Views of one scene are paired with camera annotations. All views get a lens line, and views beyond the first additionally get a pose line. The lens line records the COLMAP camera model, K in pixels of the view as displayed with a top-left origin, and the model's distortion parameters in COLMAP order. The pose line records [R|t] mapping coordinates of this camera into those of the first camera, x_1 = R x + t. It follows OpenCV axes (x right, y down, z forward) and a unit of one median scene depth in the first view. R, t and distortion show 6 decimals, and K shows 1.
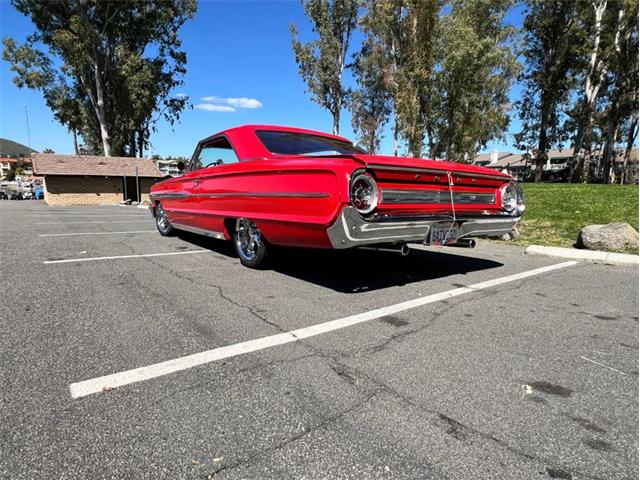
lens RADIAL K [[368.8, 0, 315.6], [0, 368.8, 244.3], [0, 0, 1]] dist [-0.005061, 0.001550]
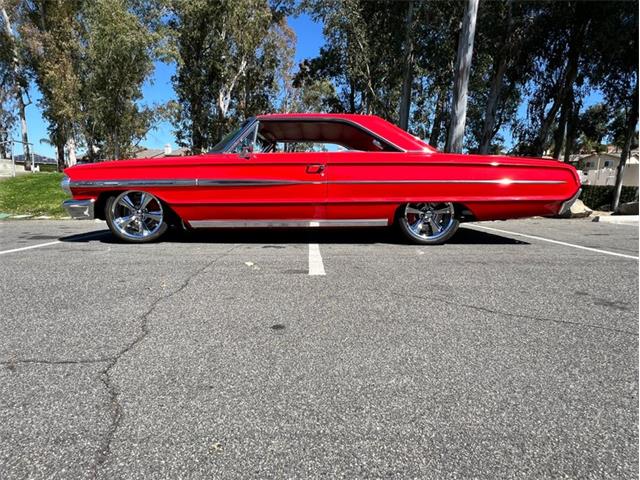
lens RADIAL K [[368.8, 0, 315.6], [0, 368.8, 244.3], [0, 0, 1]] dist [-0.005061, 0.001550]
pose [[0.588566, -0.120612, 0.799401, -0.104924], [0.107956, 0.991678, 0.070139, -0.004693], [-0.801209, 0.045019, 0.596689, 0.047456]]
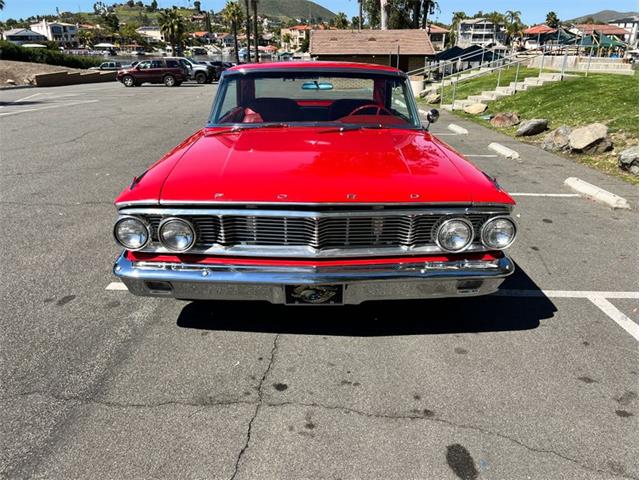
lens RADIAL K [[495.2, 0, 320.0], [0, 495.2, 240.0], [0, 0, 1]] dist [0.027428, -0.012621]
pose [[0.789739, 0.206142, -0.577770, 0.090117], [-0.087241, 0.970016, 0.226844, -0.009307], [0.607208, -0.128743, 0.784043, -0.063050]]
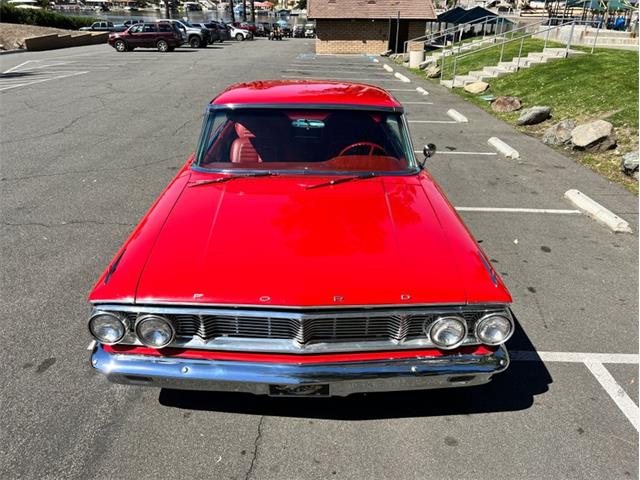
lens RADIAL K [[493.6, 0, 315.0], [0, 493.6, 238.2], [0, 0, 1]] dist [0.044053, -0.041905]
pose [[0.786070, 0.253218, -0.563892, 0.085905], [-0.093516, 0.950460, 0.296446, -0.022484], [0.611022, -0.180295, 0.770808, -0.057622]]
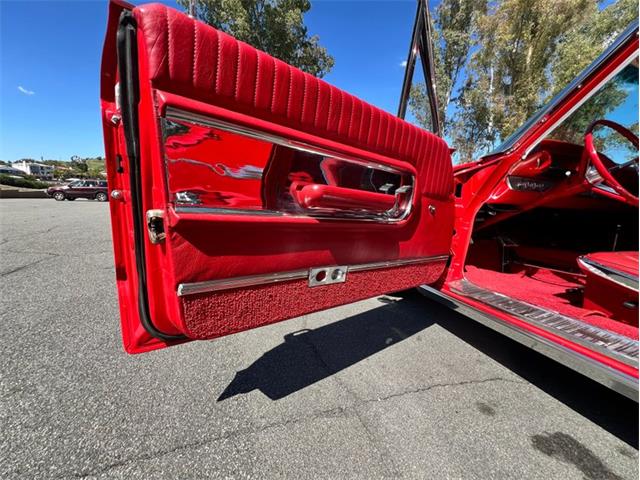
lens RADIAL K [[257.1, 0, 320.0], [0, 257.1, 240.0], [0, 0, 1]] dist [-0.002506, 0.000407]
pose [[0.956067, 0.081377, -0.281627, -0.052953], [-0.079754, 0.996665, 0.017242, -0.012755], [0.282091, 0.005977, 0.959369, 0.087884]]
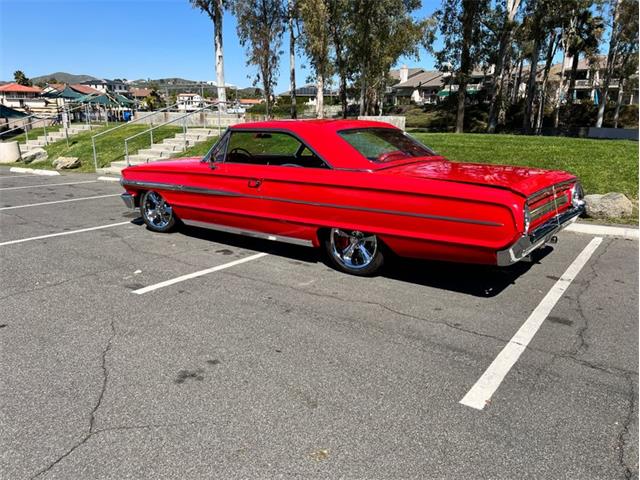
lens RADIAL K [[480.3, 0, 315.5], [0, 480.3, 236.7], [0, 0, 1]] dist [0.055793, -0.059838]
pose [[0.959976, -0.082688, 0.267597, -0.050158], [0.055387, 0.992604, 0.108022, -0.015374], [-0.274550, -0.088877, 0.957456, -0.018901]]
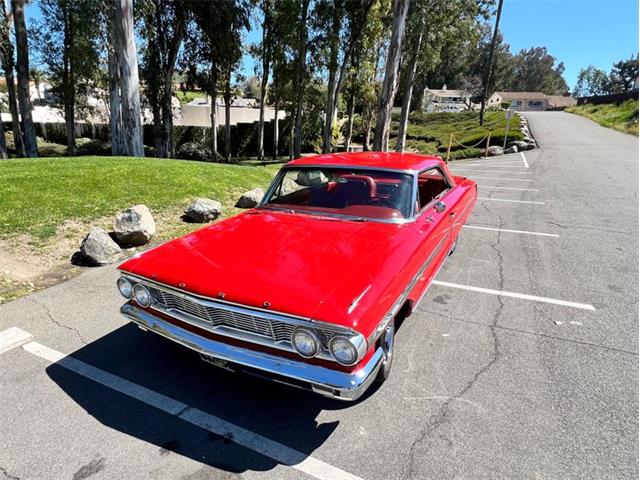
lens RADIAL K [[368.6, 0, 317.4], [0, 368.6, 247.1], [0, 0, 1]] dist [-0.005270, 0.000765]
pose [[-0.445076, -0.293055, 0.846183, -0.099503], [0.112309, 0.919208, 0.377417, -0.049088], [-0.888422, 0.263013, -0.376205, 0.167396]]
